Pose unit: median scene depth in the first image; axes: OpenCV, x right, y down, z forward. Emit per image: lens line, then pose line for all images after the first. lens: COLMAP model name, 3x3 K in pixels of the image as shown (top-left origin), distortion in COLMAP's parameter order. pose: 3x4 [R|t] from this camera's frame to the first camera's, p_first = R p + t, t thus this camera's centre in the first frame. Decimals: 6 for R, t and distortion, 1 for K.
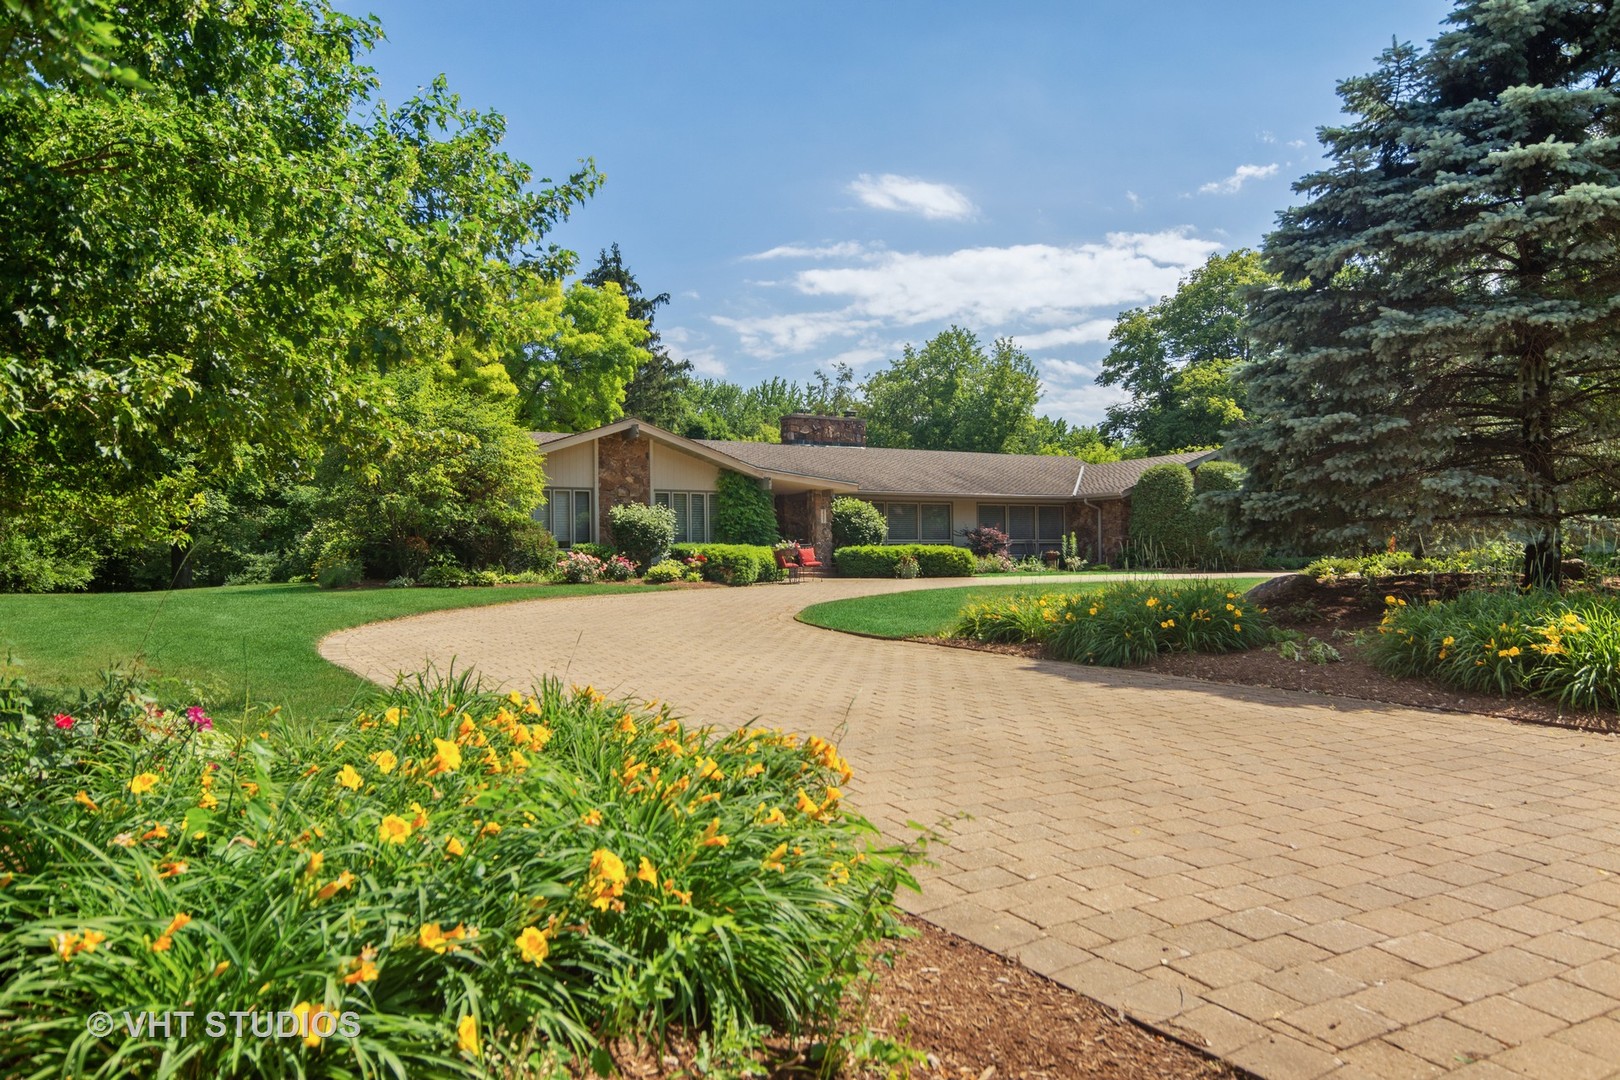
lens RADIAL K [[1036.1, 0, 810.0], [0, 1036.1, 540.0], [0, 0, 1]] dist [-0.026916, -0.000052]
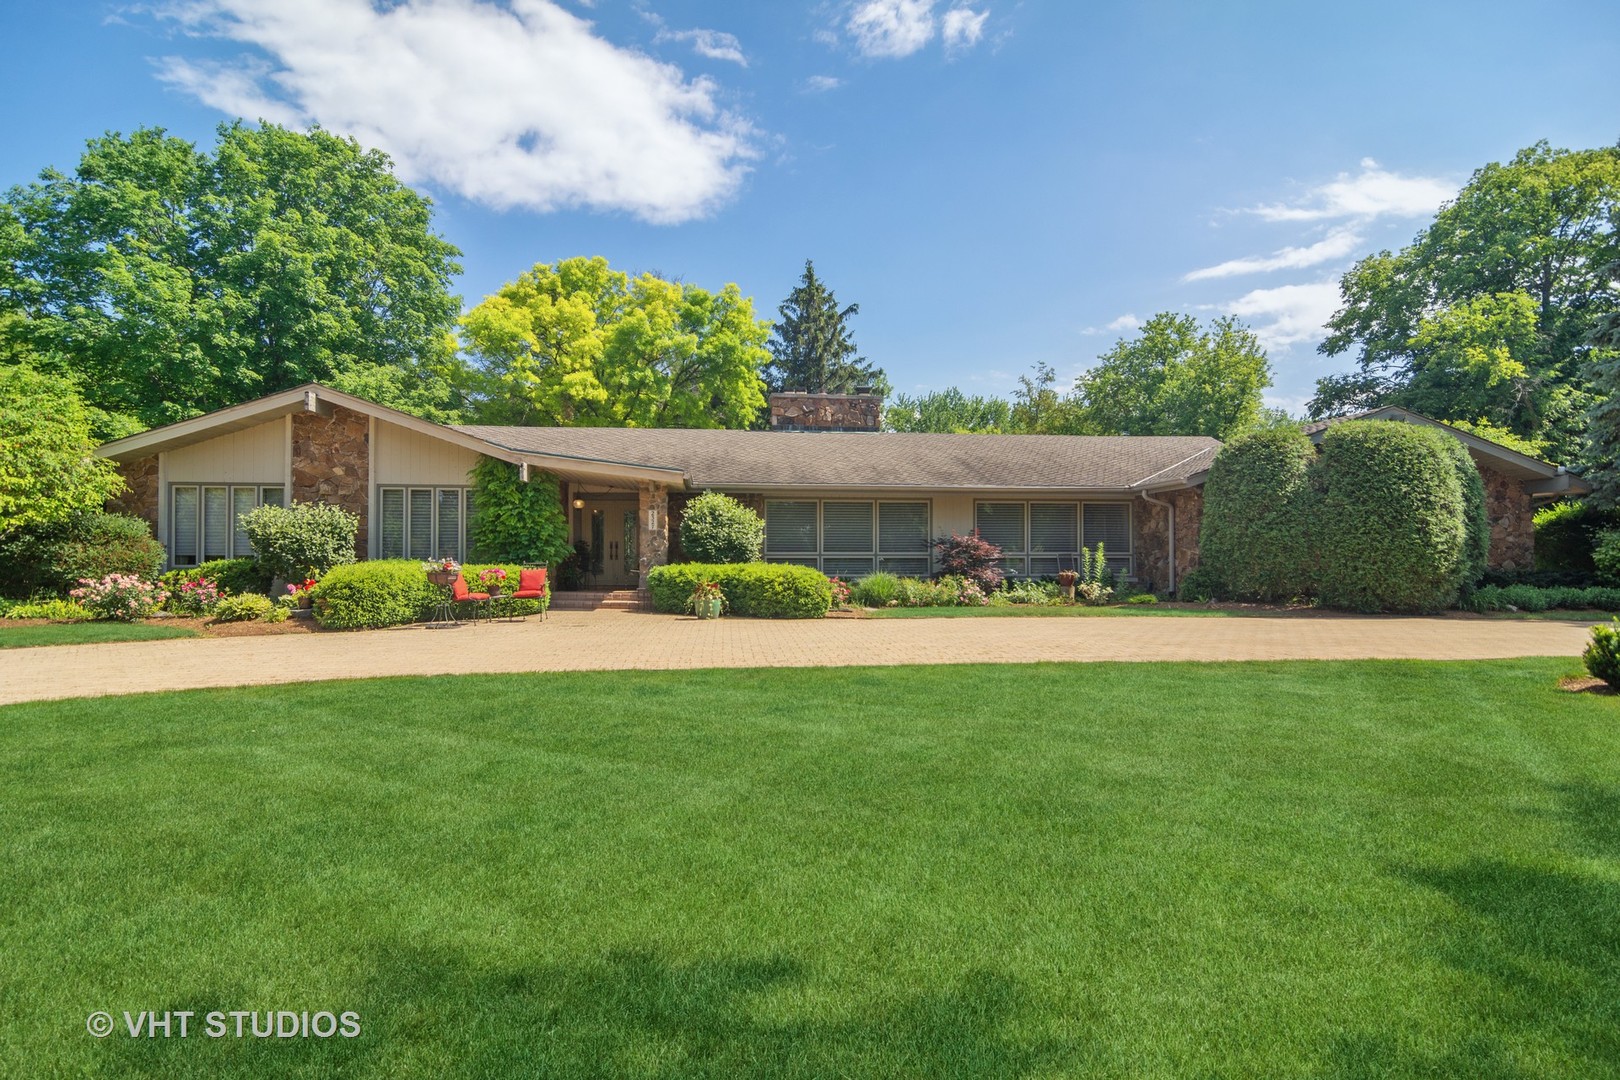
lens RADIAL K [[873.1, 0, 790.6], [0, 873.1, 546.8], [0, 0, 1]] dist [0.003559, 0.001101]
pose [[0.933345, 0.002691, -0.358971, 0.230864], [-0.001636, 0.999993, 0.003241, -0.005443], [0.358977, -0.002438, 0.933343, 0.369297]]
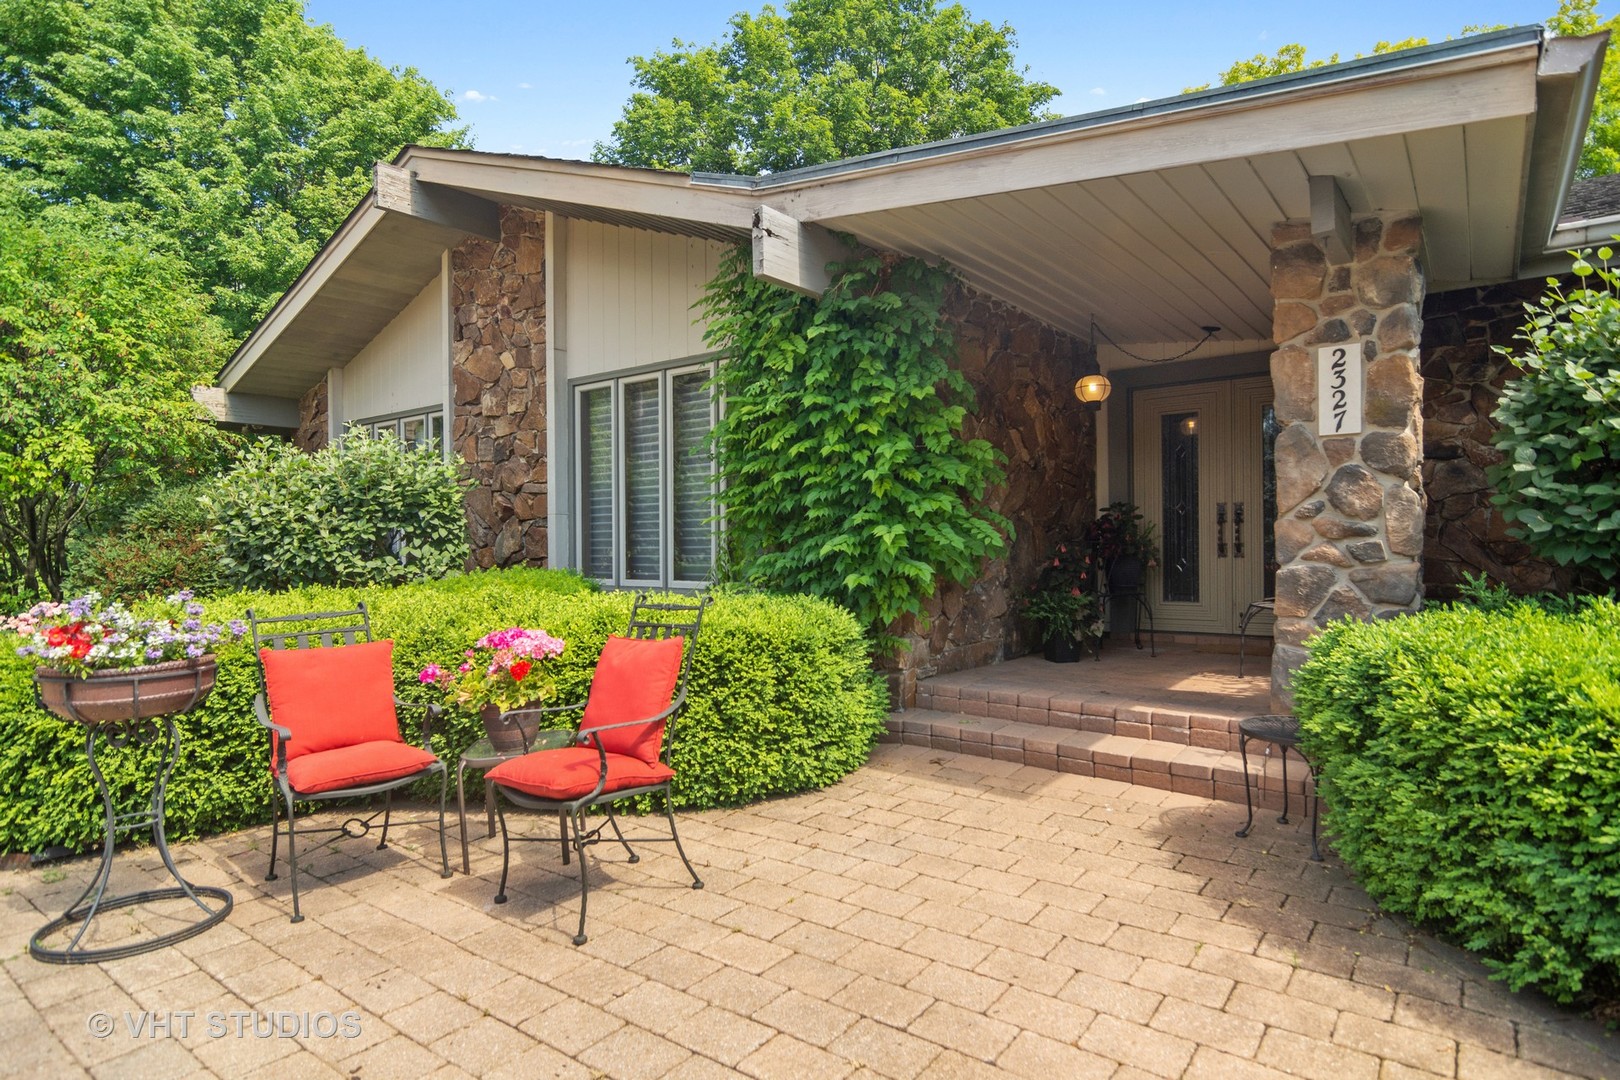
lens RADIAL K [[887.4, 0, 810.0], [0, 887.4, 540.0], [0, 0, 1]] dist [0.002299, 0.000573]
pose [[0.431357, -0.000499, -0.902181, 0.072954], [0.016896, 0.999829, 0.007525, -0.002937], [0.902023, -0.018489, 0.431291, 0.656247]]
